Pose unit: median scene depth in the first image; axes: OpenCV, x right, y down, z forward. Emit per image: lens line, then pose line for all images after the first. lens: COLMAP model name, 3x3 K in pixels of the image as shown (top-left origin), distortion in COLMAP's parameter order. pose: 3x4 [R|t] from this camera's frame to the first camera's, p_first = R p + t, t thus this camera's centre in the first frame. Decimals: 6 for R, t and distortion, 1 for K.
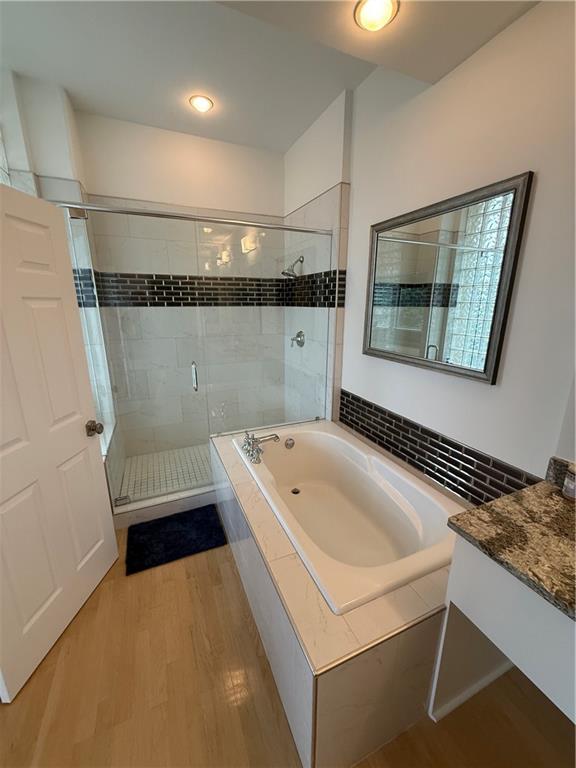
lens RADIAL K [[307.4, 0, 288.4], [0, 307.4, 383.4], [0, 0, 1]] dist [0.001014, 0.000096]
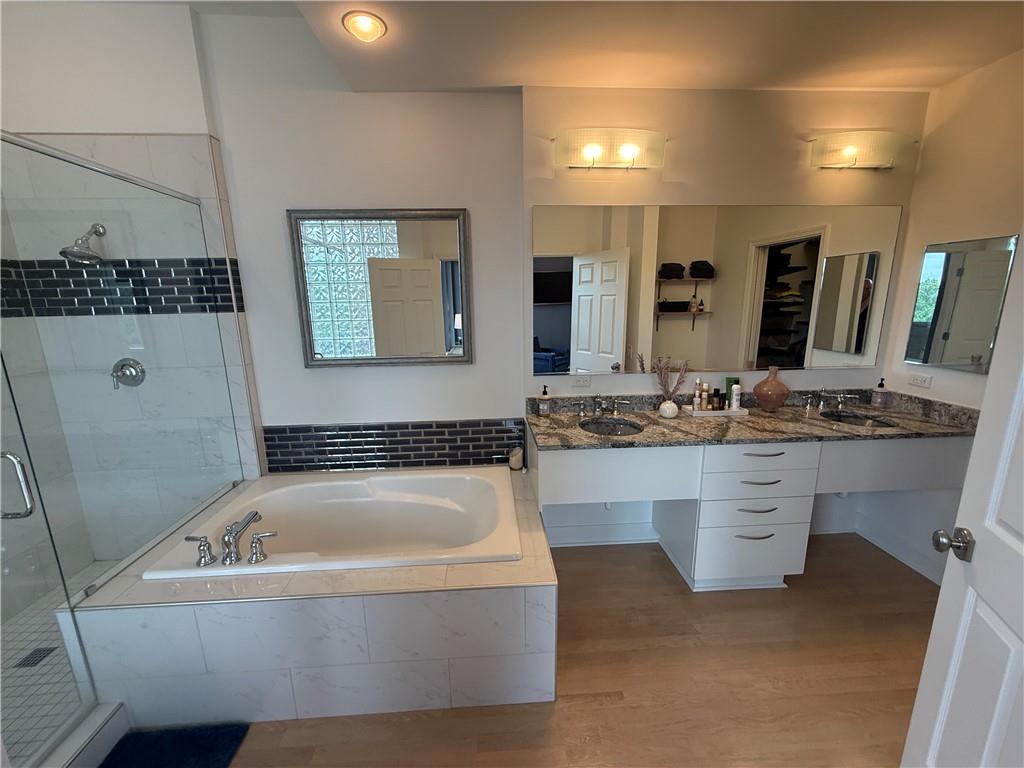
lens RADIAL K [[409.8, 0, 511.7], [0, 409.8, 385.6], [0, 0, 1]] dist [0.001014, 0.000096]
pose [[0.342930, -0.201183, 0.917564, -0.514894], [0.257359, 0.959544, 0.114202, -0.036111], [-0.903419, 0.196980, 0.380833, 0.128747]]
